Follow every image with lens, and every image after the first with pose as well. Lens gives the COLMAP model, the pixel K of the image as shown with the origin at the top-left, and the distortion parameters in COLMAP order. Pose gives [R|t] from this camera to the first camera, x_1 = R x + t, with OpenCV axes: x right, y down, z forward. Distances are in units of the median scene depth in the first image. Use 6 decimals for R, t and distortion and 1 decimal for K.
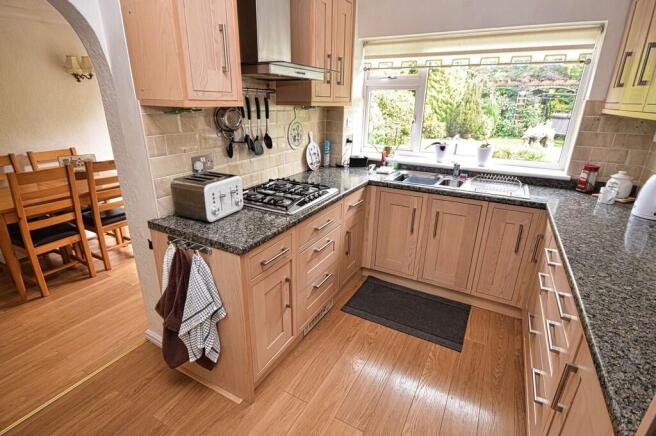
lens RADIAL K [[308.3, 0, 322.5], [0, 308.3, 218.4], [0, 0, 1]] dist [0.003300, -0.005507]
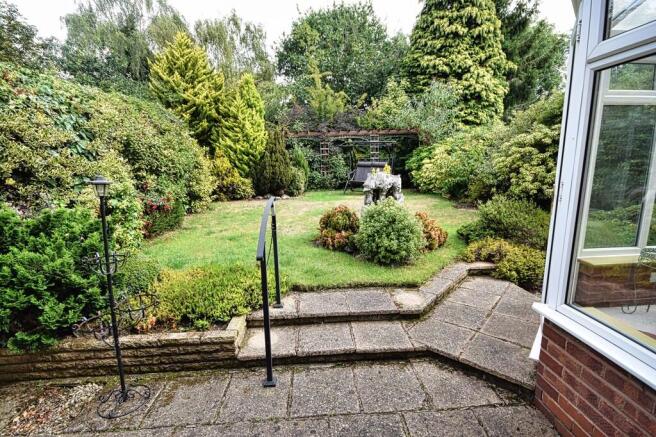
lens RADIAL K [[308.3, 0, 317.7], [0, 308.3, 215.8], [0, 0, 1]] dist [0.003300, -0.005507]
pose [[0.843782, -0.123833, 0.522204, 0.128021], [0.220903, 0.966906, -0.127650, -0.087240], [-0.489115, 0.223065, 0.843213, 0.295842]]
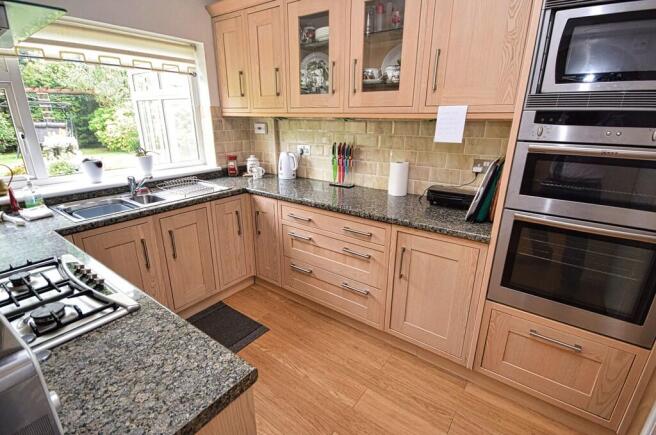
lens RADIAL K [[308.3, 0, 324.1], [0, 308.3, 219.3], [0, 0, 1]] dist [0.003300, -0.005507]
pose [[0.127938, -0.327077, 0.936297, -0.072331], [0.348609, 0.898645, 0.266288, -0.025016], [-0.928495, 0.292333, 0.228993, 0.073547]]
